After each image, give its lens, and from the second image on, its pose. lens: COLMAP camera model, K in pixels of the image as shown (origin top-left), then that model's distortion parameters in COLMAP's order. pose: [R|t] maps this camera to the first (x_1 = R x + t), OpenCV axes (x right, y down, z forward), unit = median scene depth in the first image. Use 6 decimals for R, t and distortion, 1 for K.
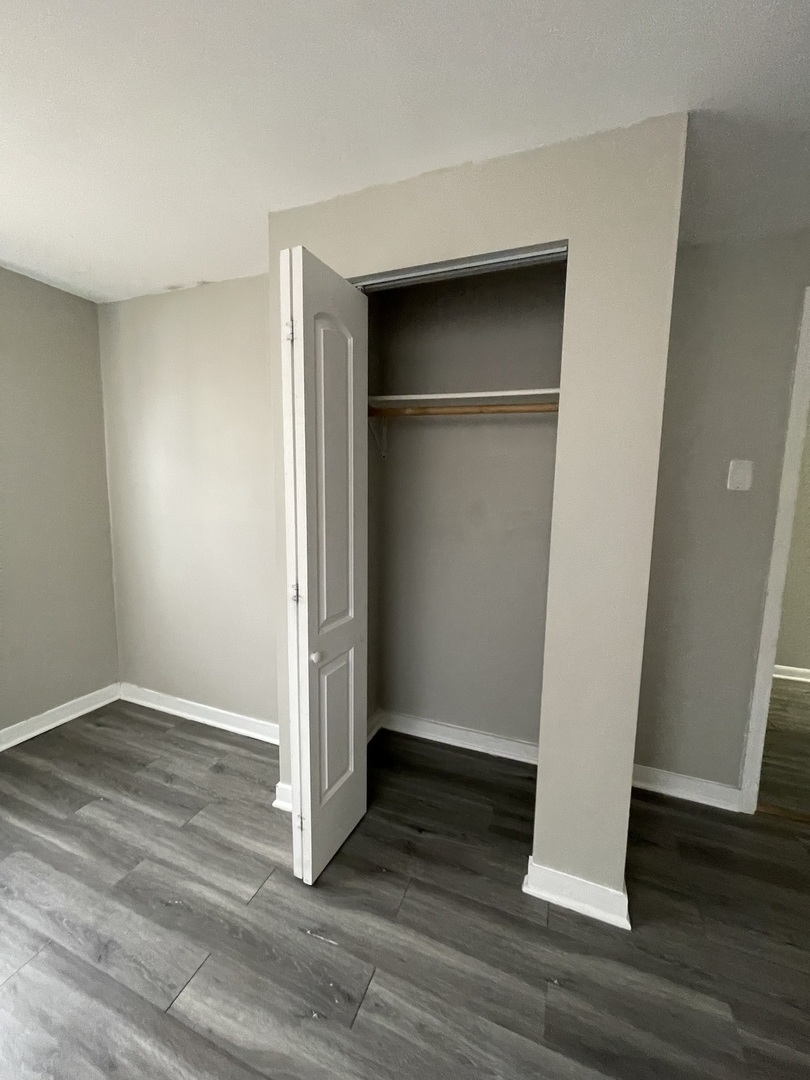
lens RADIAL K [[434.9, 0, 402.4], [0, 434.9, 538.8], [0, 0, 1]] dist [-0.004109, 0.000630]
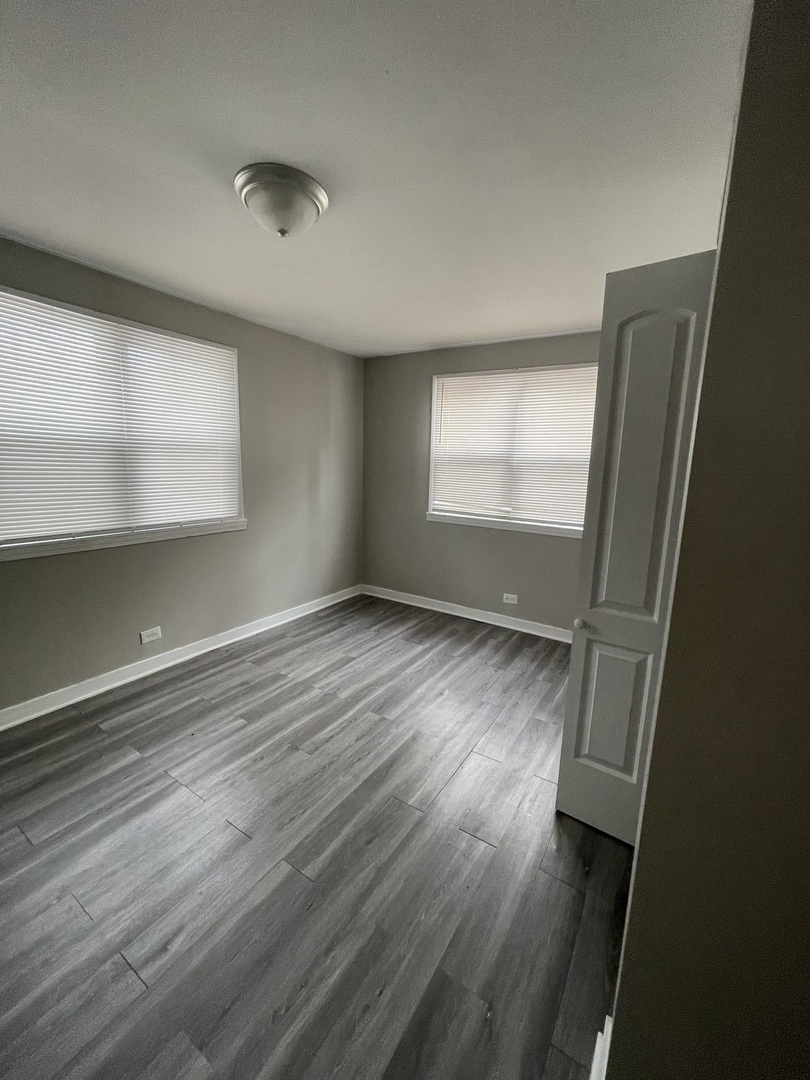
lens RADIAL K [[434.9, 0, 402.4], [0, 434.9, 538.8], [0, 0, 1]] dist [-0.004109, 0.000630]
pose [[-0.208496, 0.147697, -0.966807, 1.046015], [-0.158785, 0.970304, 0.182474, -0.091639], [0.965048, 0.191559, -0.178853, 0.733605]]
